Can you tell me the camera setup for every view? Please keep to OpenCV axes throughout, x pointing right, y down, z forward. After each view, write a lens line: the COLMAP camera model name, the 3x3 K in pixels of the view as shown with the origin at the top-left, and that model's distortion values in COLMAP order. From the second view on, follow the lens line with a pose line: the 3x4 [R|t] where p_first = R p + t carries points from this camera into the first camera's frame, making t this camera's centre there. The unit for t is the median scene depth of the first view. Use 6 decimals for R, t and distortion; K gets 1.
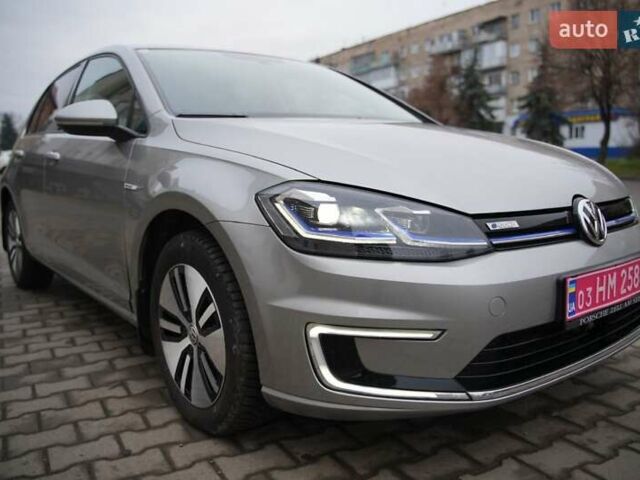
lens RADIAL K [[560.5, 0, 320.0], [0, 560.5, 240.0], [0, 0, 1]] dist [-0.046502, 0.000140]
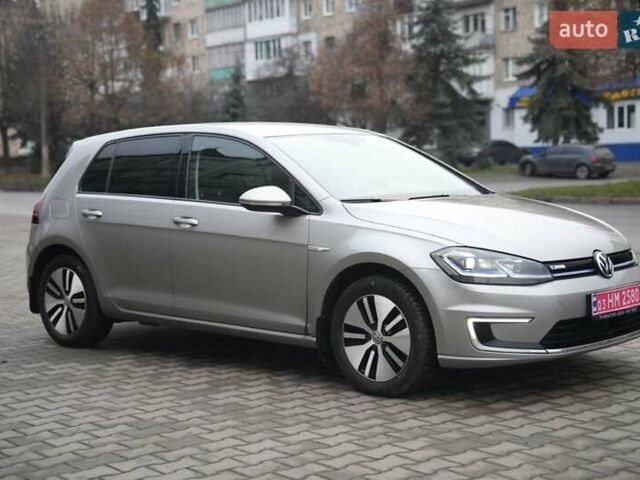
lens RADIAL K [[1054.7, 0, 320.0], [0, 1054.7, 240.0], [0, 0, 1]] dist [0.243927, -0.016231]
pose [[0.987879, -0.017822, 0.154201, -0.936937], [0.029301, 0.996938, -0.072492, 0.110199], [-0.152437, 0.076132, 0.985377, -2.249941]]
